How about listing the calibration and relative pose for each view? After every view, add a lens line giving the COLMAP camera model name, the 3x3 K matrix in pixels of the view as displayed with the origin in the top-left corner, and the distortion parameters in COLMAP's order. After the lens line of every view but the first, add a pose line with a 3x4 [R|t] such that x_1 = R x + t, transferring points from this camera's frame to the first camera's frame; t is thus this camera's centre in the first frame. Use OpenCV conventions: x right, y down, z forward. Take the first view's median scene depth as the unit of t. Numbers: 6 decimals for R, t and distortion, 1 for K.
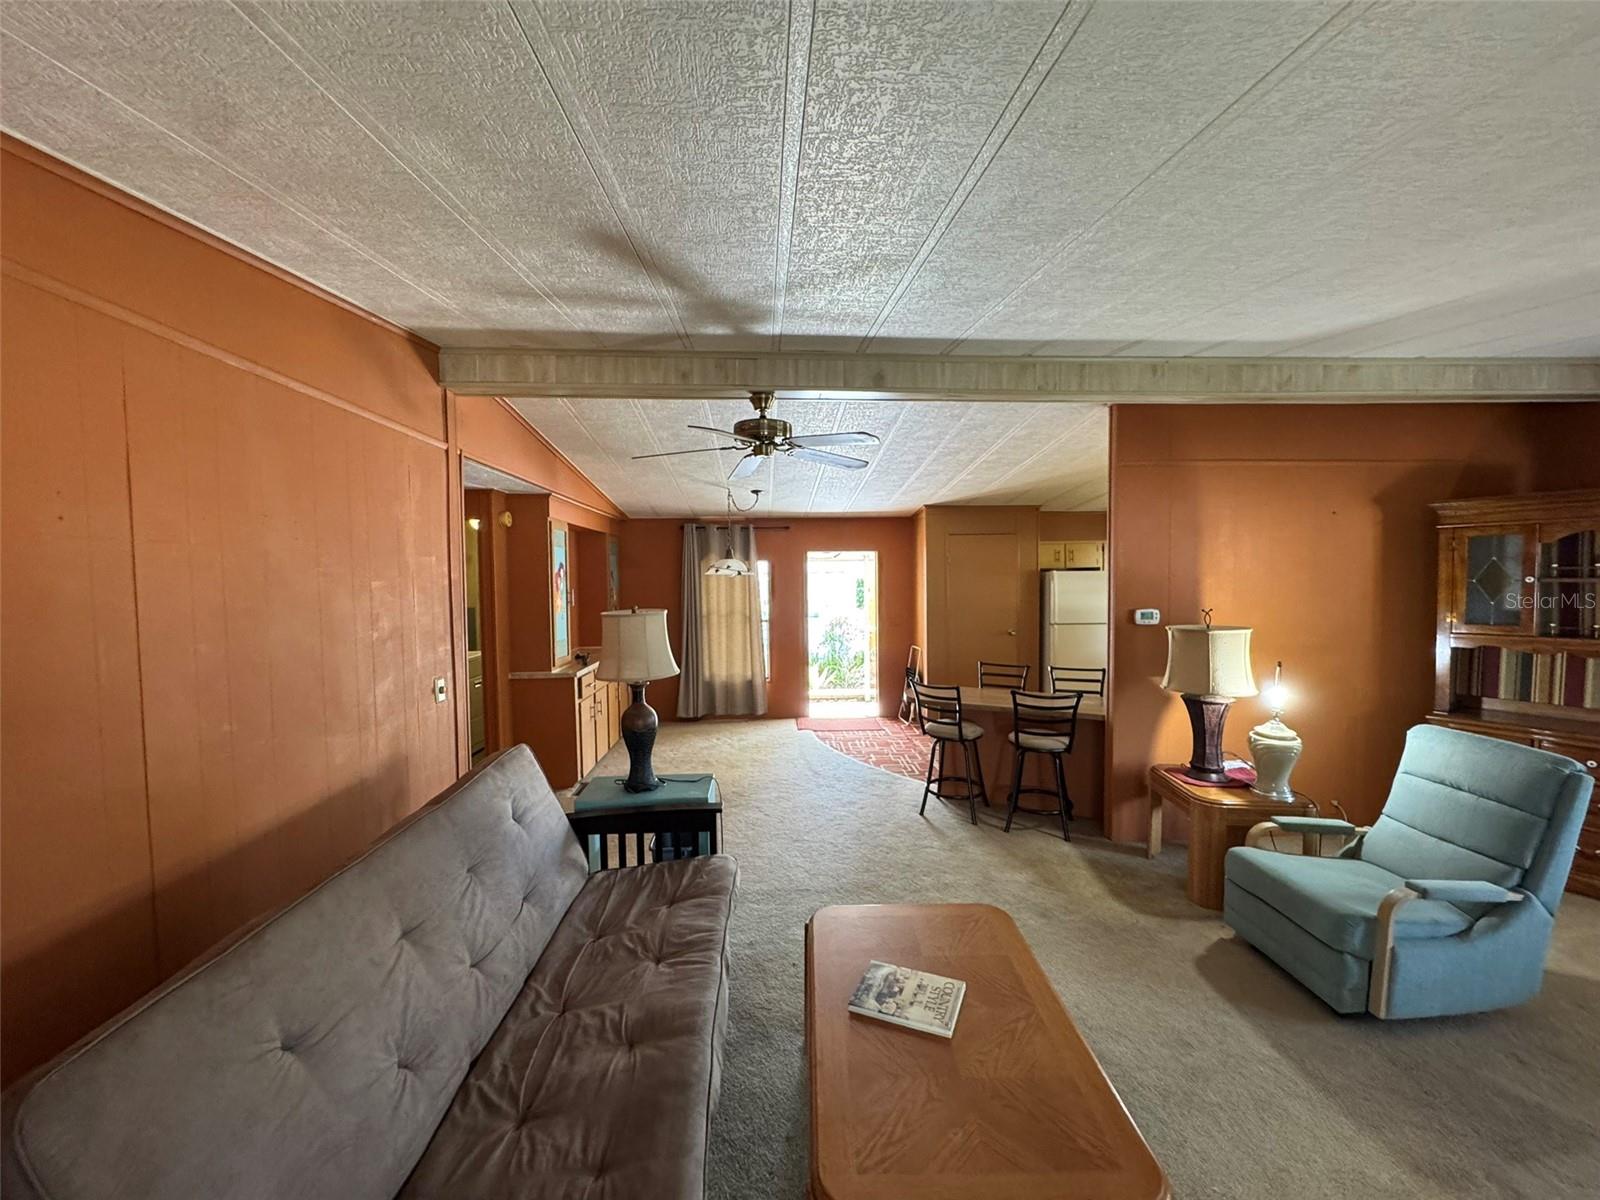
lens RADIAL K [[639.0, 0, 799.1], [0, 639.0, 603.1], [0, 0, 1]] dist [-0.003226, 0.000408]
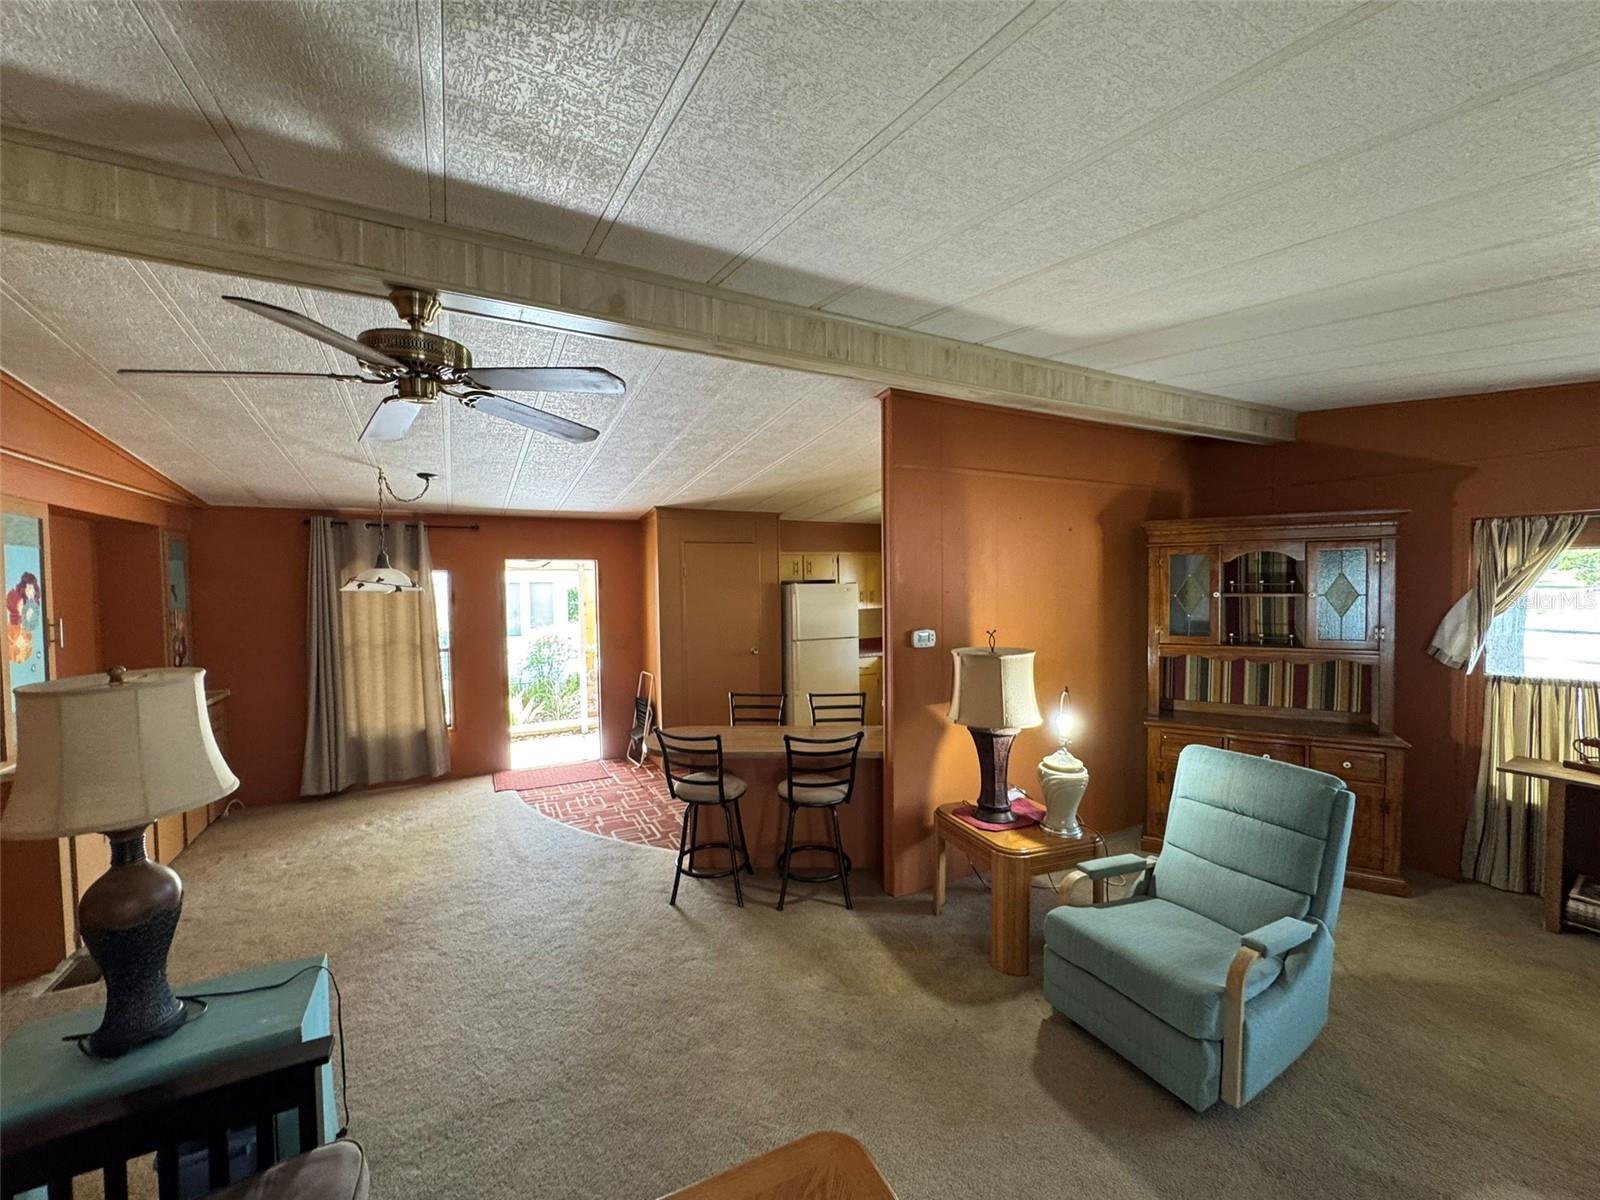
lens RADIAL K [[639.0, 0, 798.9], [0, 639.0, 602.1], [0, 0, 1]] dist [-0.003226, 0.000408]
pose [[0.903926, -0.013712, 0.427469, 0.006897], [0.019920, 0.999751, -0.010054, -0.027257], [-0.427224, 0.017603, 0.903974, 0.298695]]
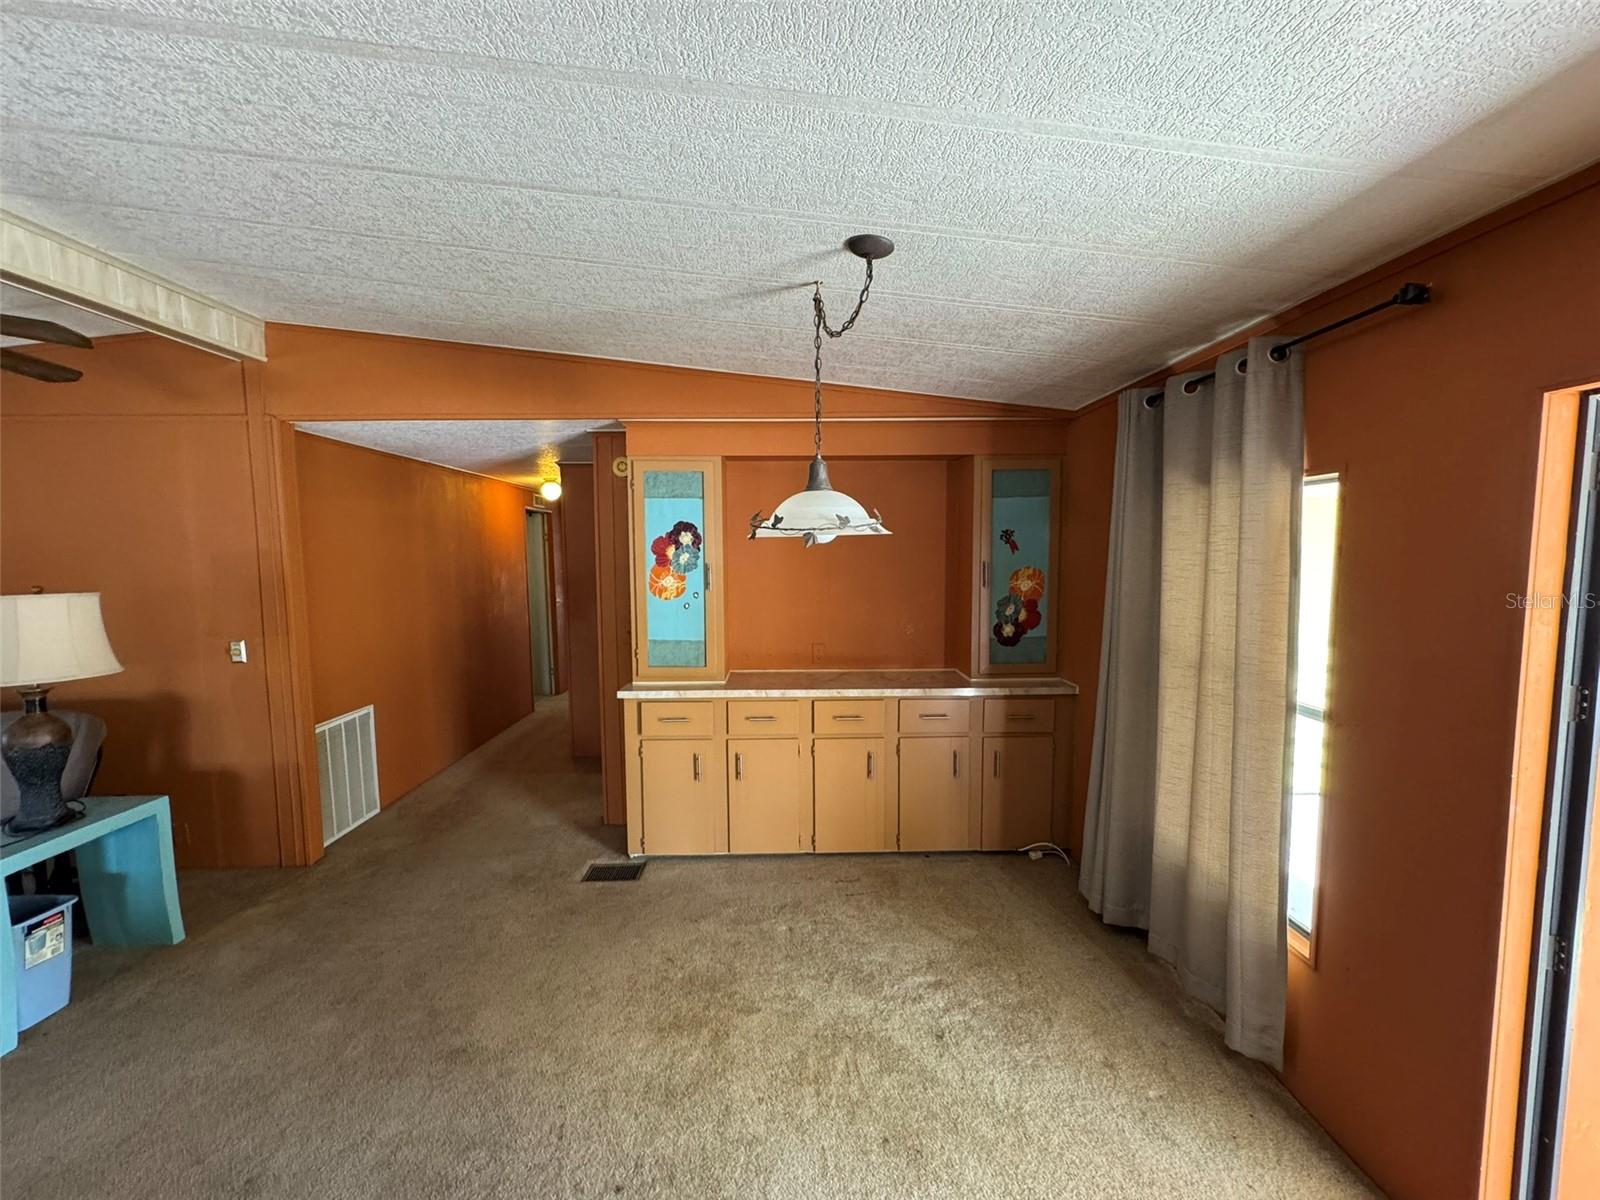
lens RADIAL K [[639.0, 0, 793.9], [0, 639.0, 609.2], [0, 0, 1]] dist [-0.003226, 0.000408]
pose [[-0.031081, 0.093636, -0.995121, 0.416270], [-0.041979, 0.994602, 0.094898, -0.063228], [0.998635, 0.044724, -0.026983, 1.722491]]
